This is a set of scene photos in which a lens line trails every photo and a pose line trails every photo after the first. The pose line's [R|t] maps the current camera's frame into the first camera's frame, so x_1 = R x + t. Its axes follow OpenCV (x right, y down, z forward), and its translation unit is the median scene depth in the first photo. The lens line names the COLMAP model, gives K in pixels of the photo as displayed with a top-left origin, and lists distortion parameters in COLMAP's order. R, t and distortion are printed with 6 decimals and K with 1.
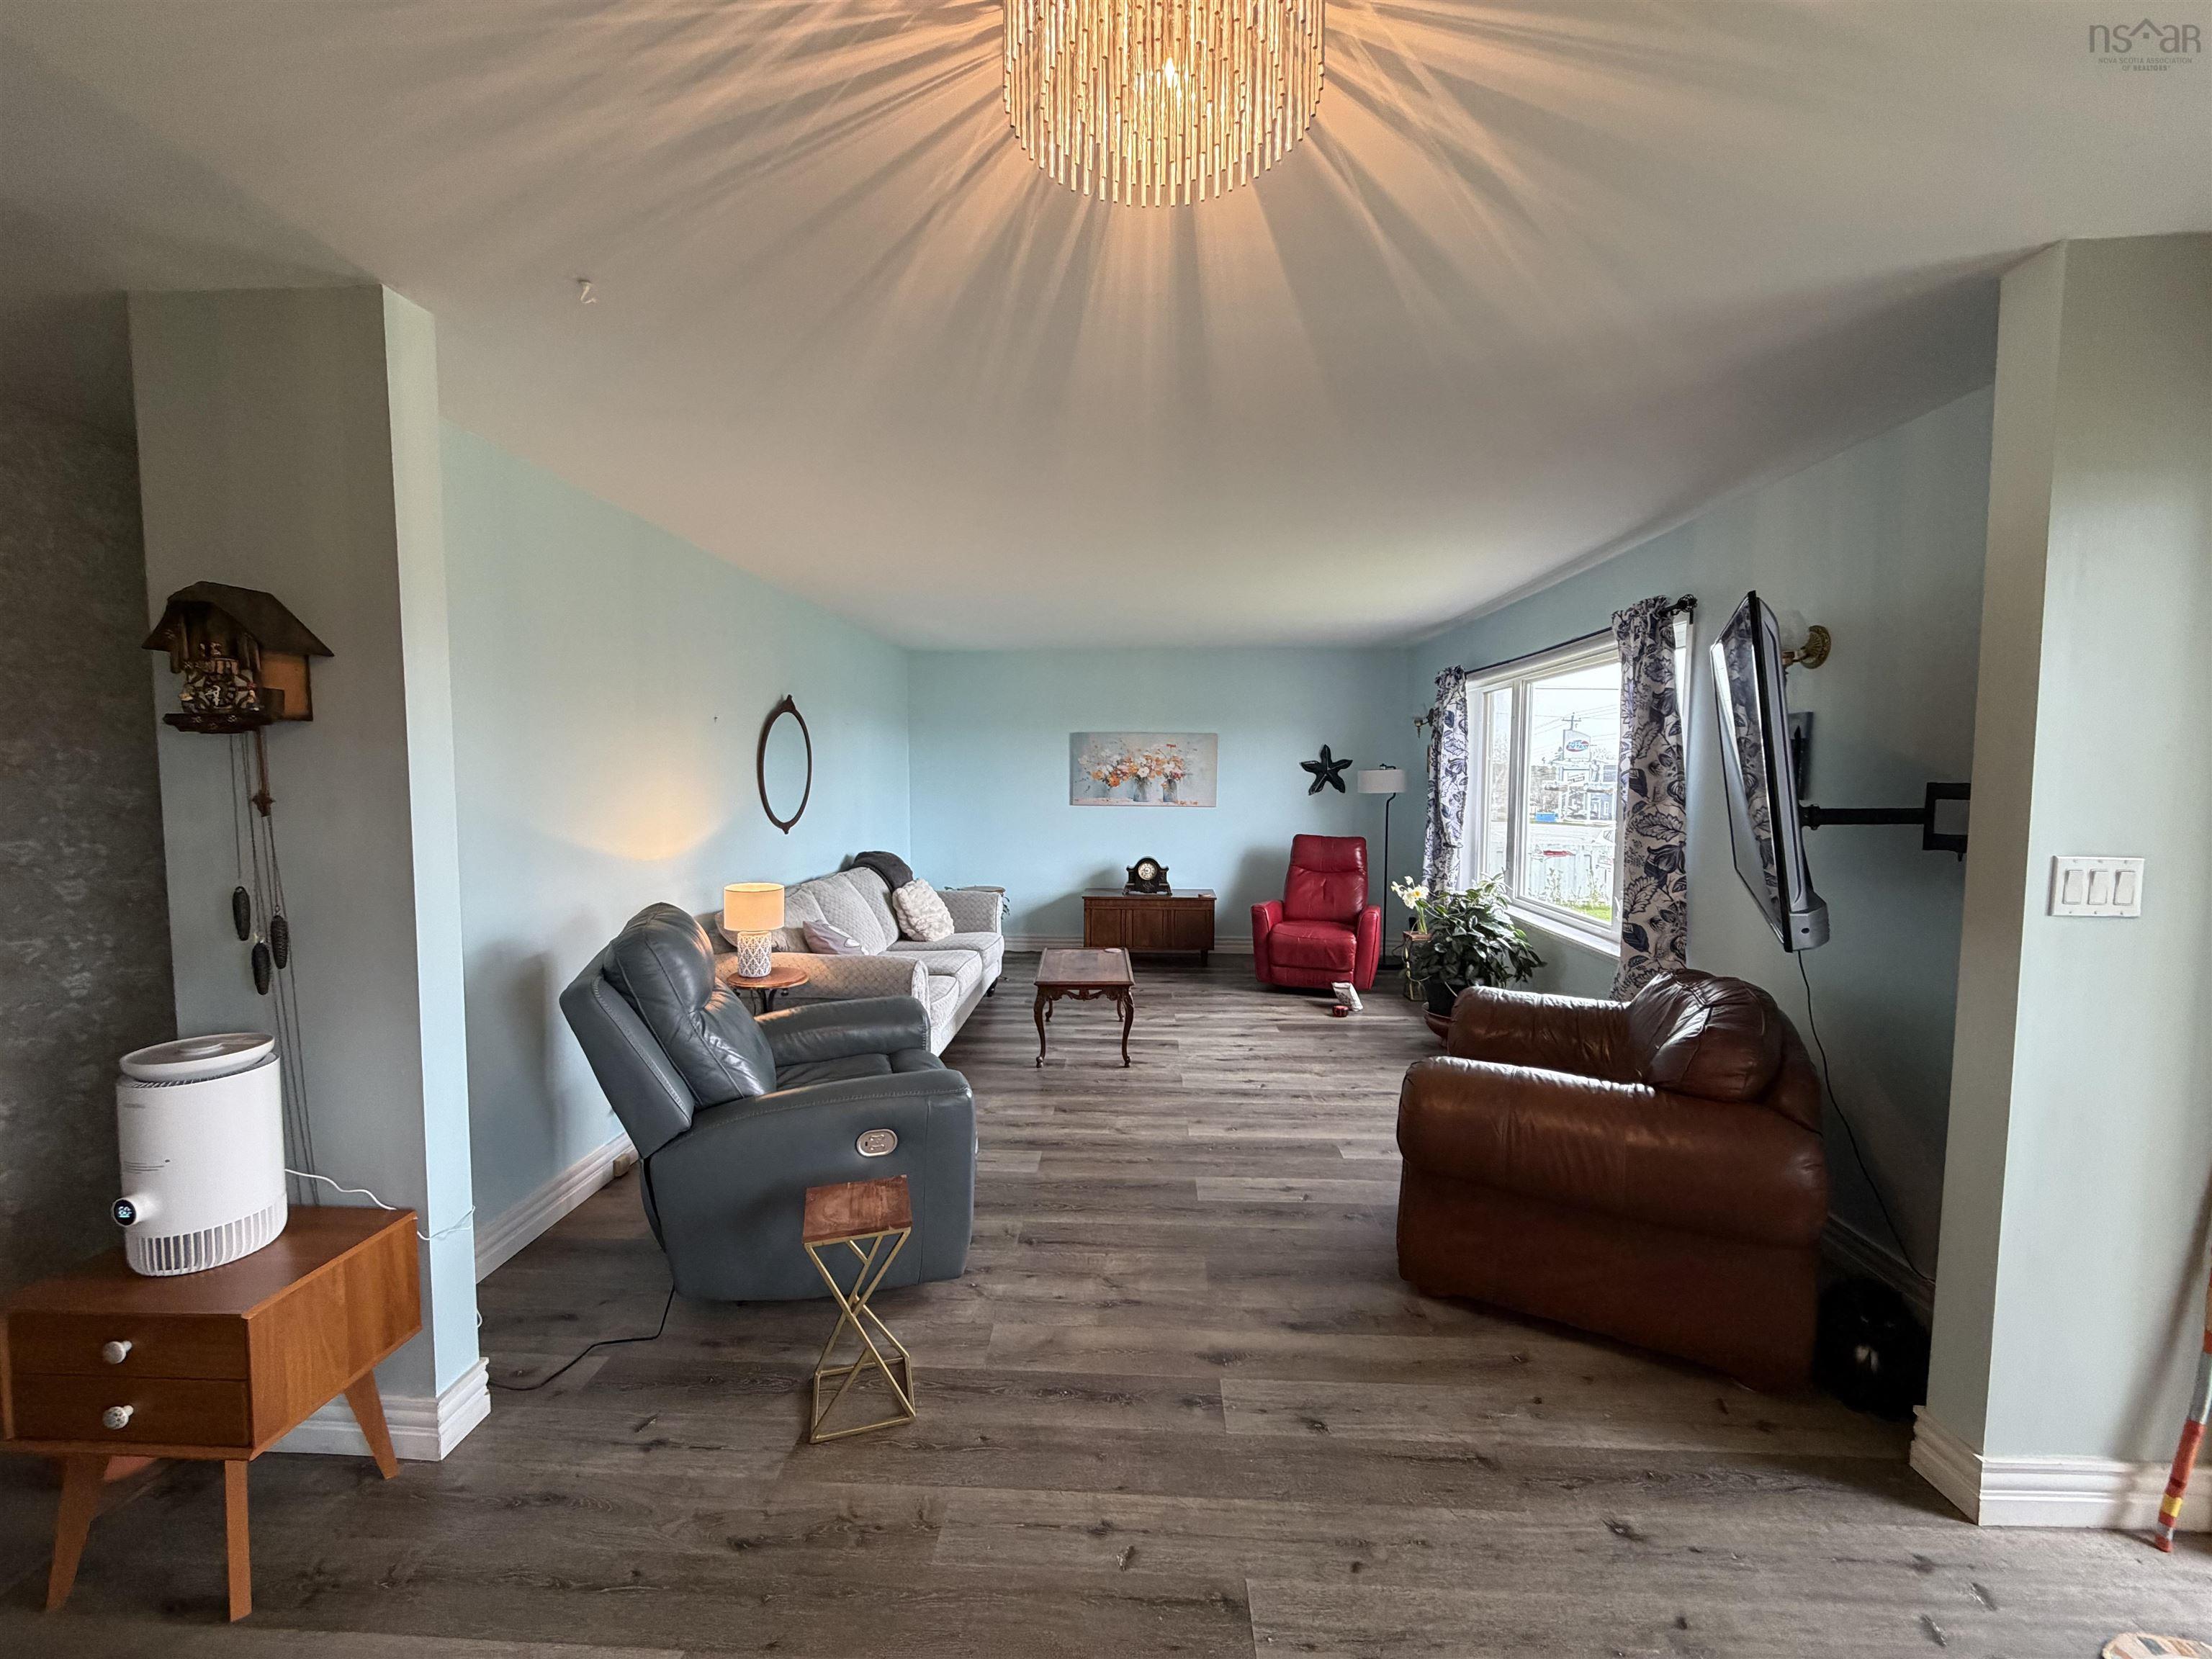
lens RADIAL K [[876.4, 0, 1100.7], [0, 876.4, 829.4], [0, 0, 1]] dist [-0.001063, 0.000889]
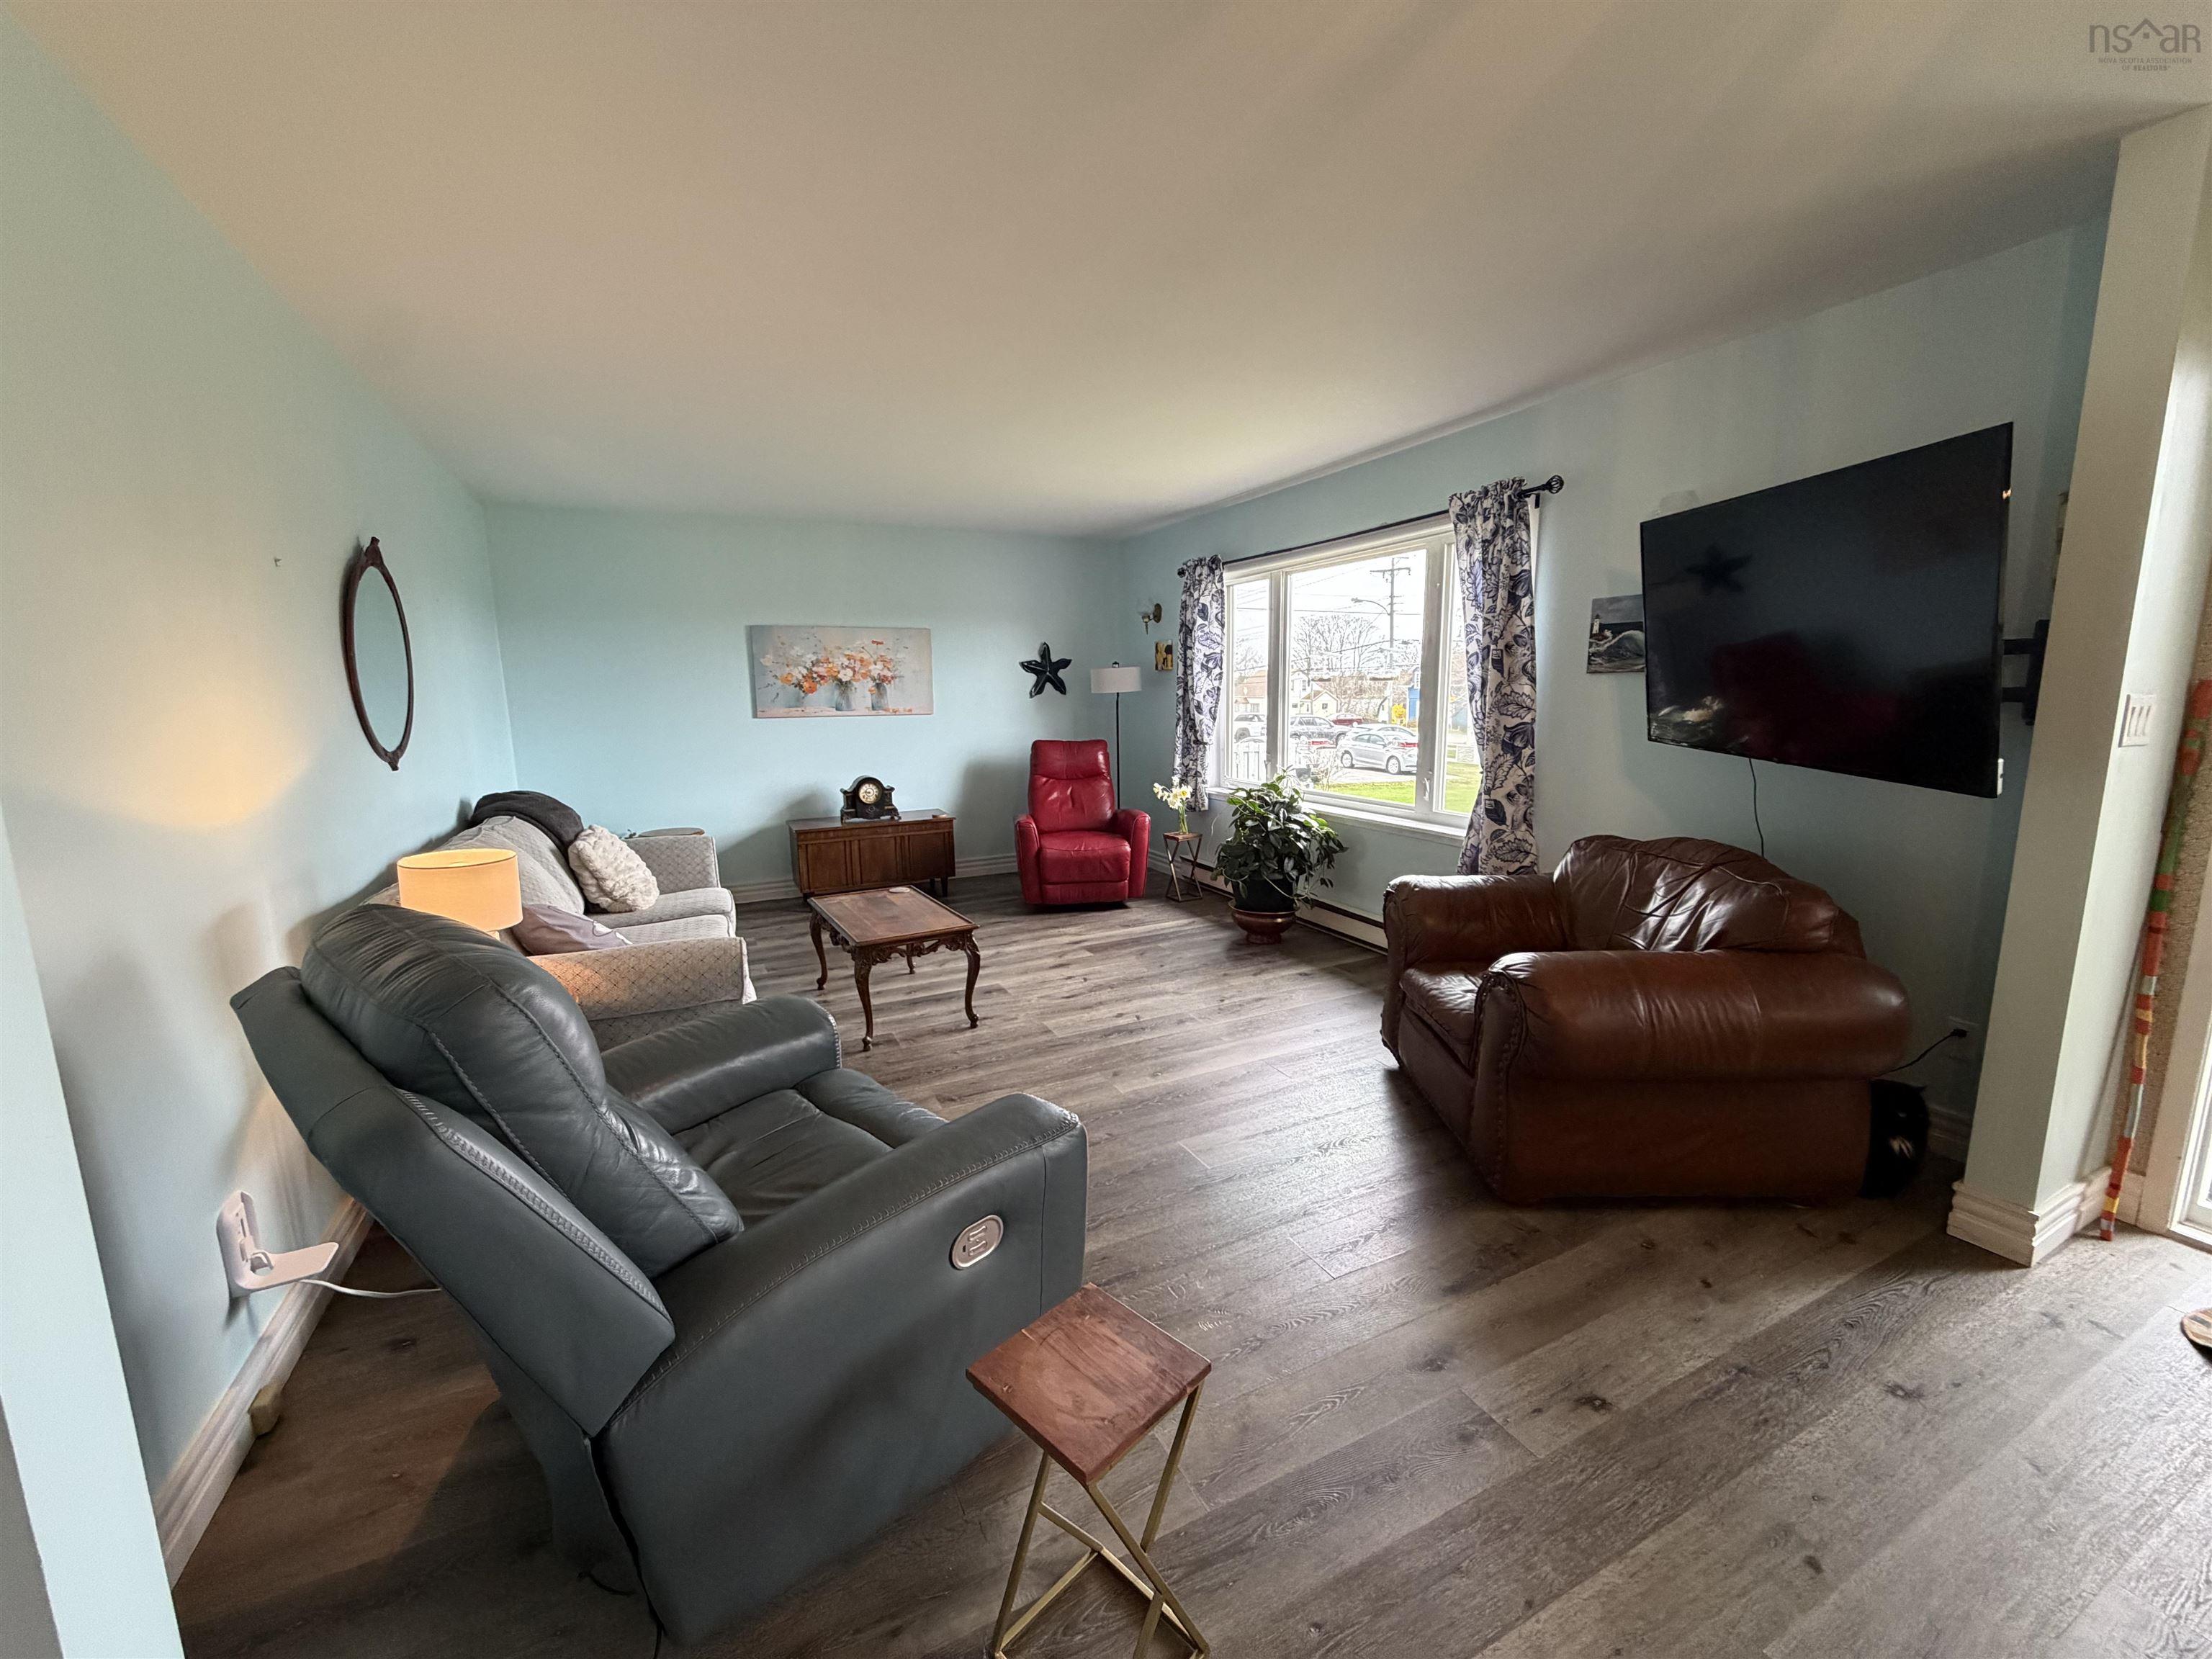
lens RADIAL K [[877.3, 0, 1101.8], [0, 877.3, 829.9], [0, 0, 1]] dist [-0.000740, 0.000216]
pose [[0.875058, -0.095174, 0.474568, -0.202888], [0.050231, 0.993040, 0.106531, 0.005499], [-0.481404, -0.069383, 0.873748, 0.203935]]
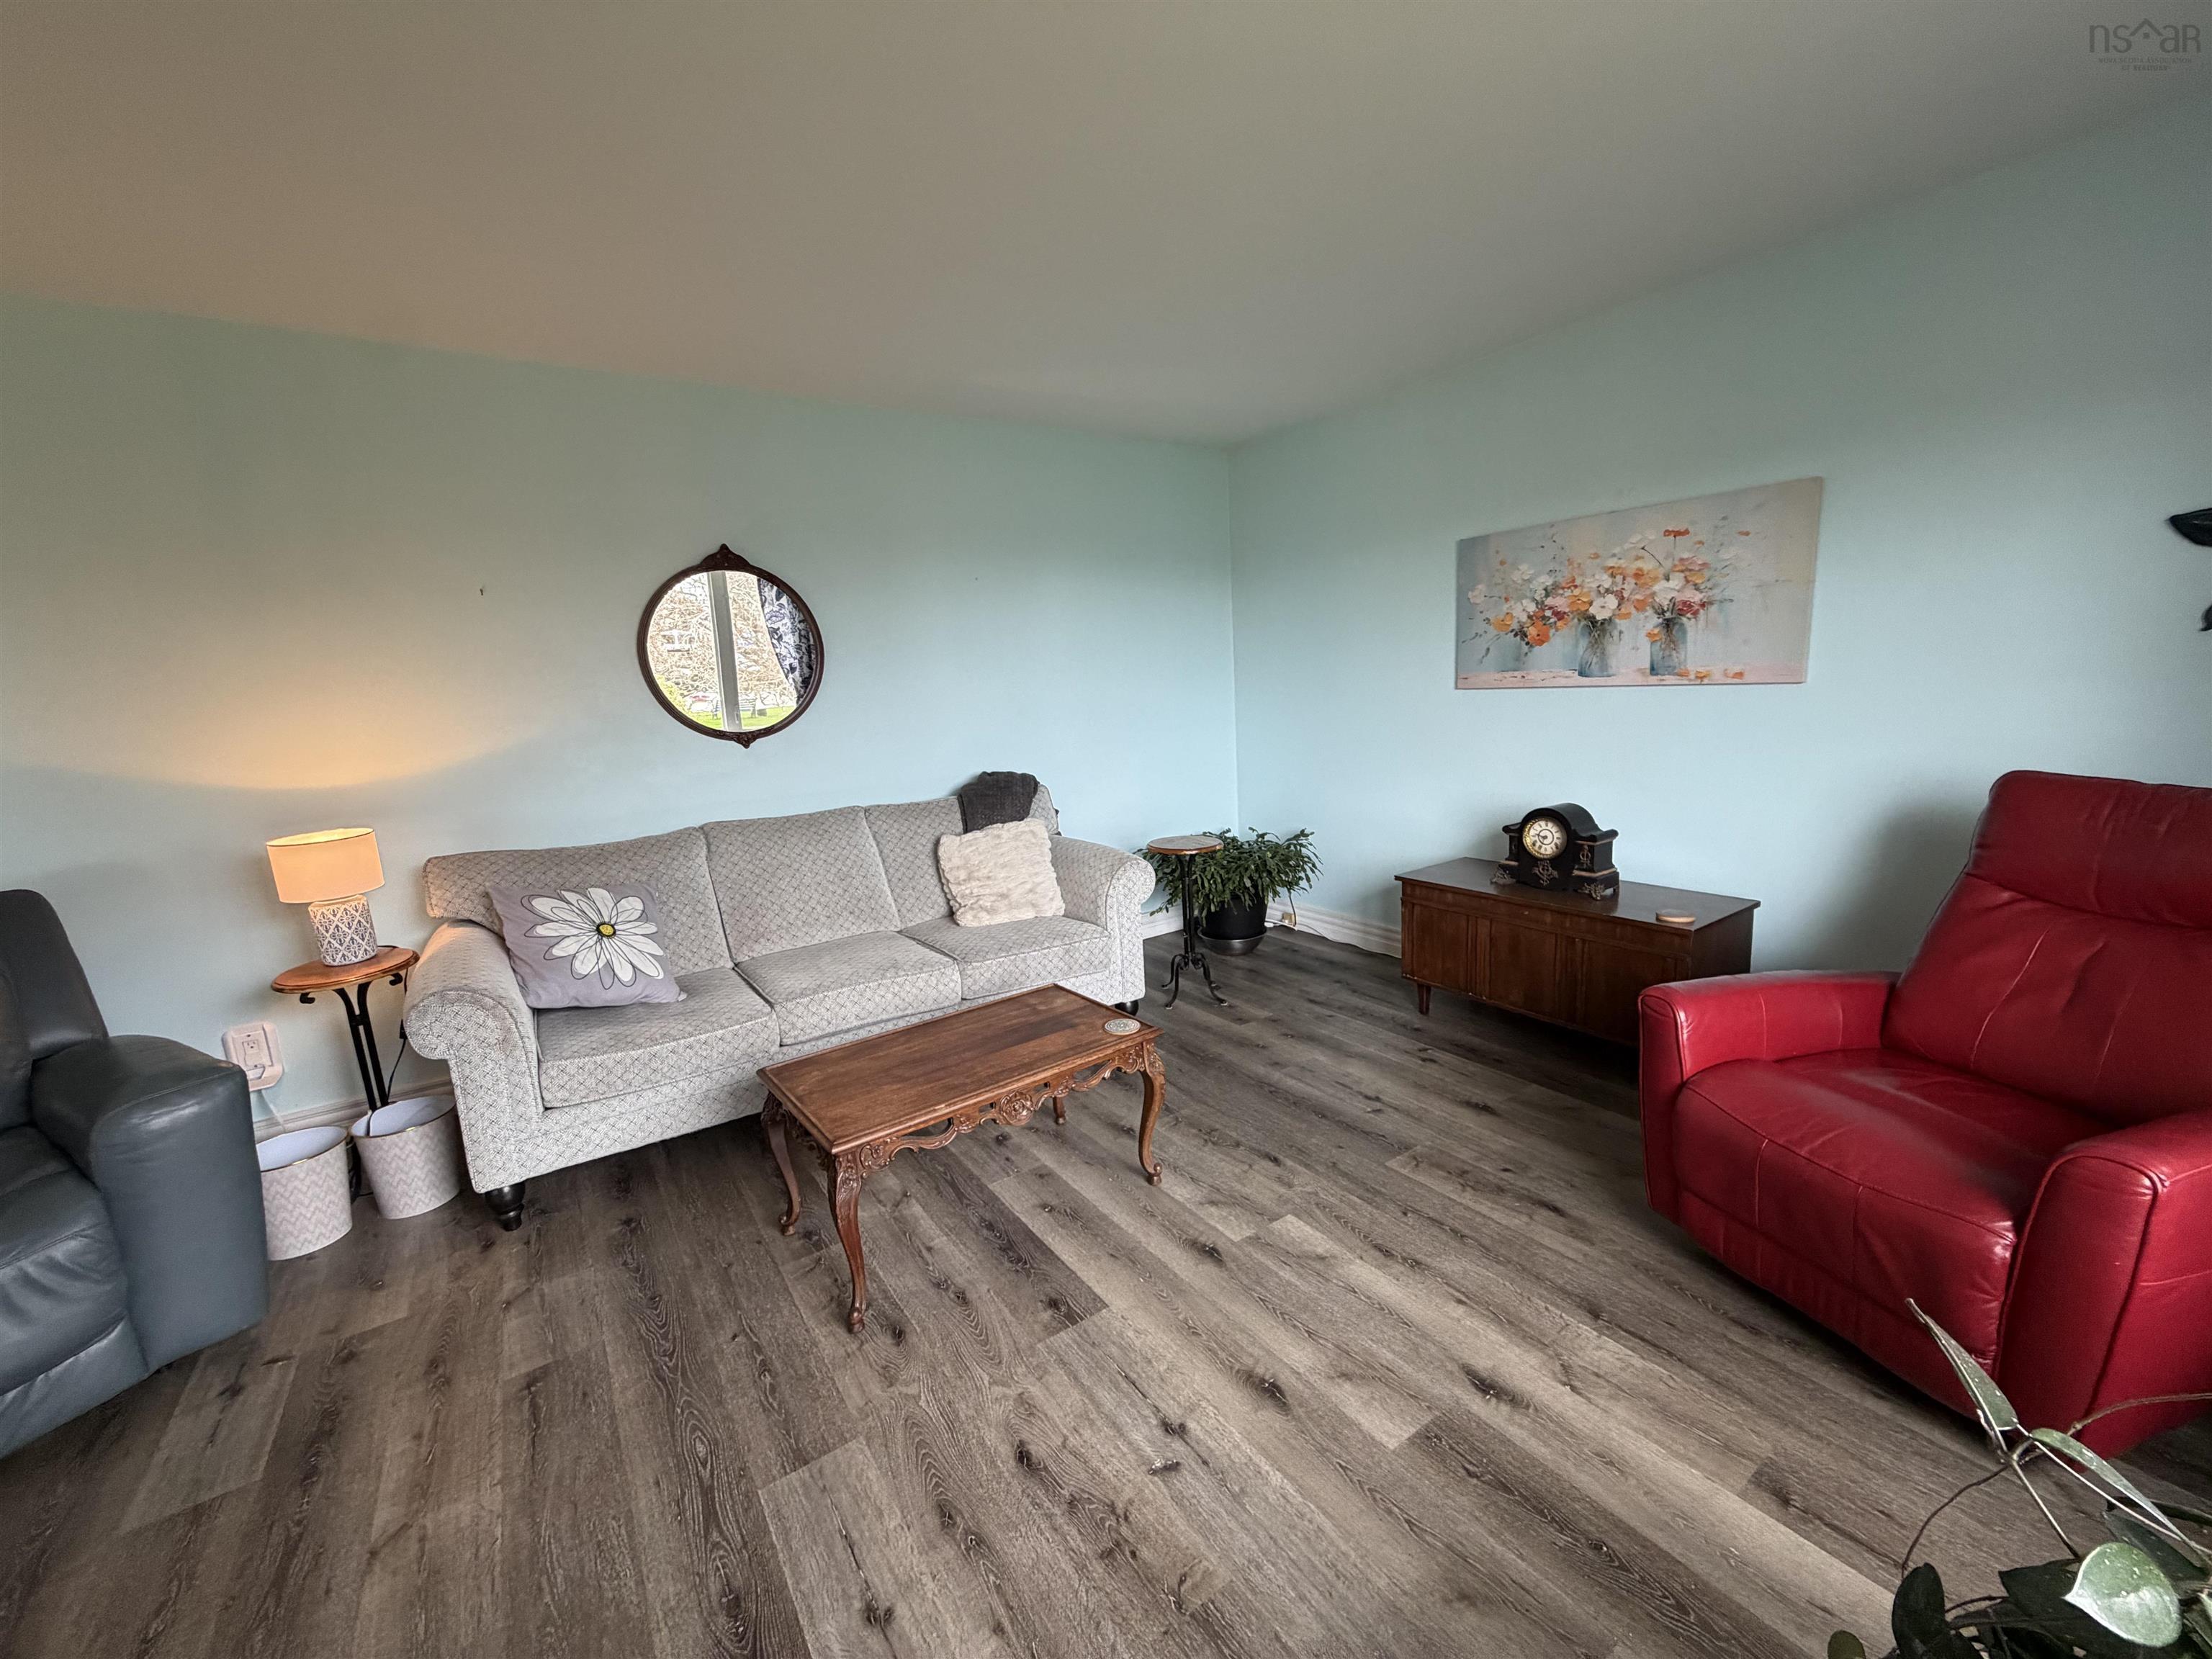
lens RADIAL K [[876.4, 0, 1100.7], [0, 876.4, 829.4], [0, 0, 1]] dist [-0.001063, 0.000889]
pose [[0.597336, 0.098896, -0.795870, 0.352958], [0.005317, 0.991858, 0.127240, -0.017919], [0.801973, -0.080237, 0.591947, 0.740139]]
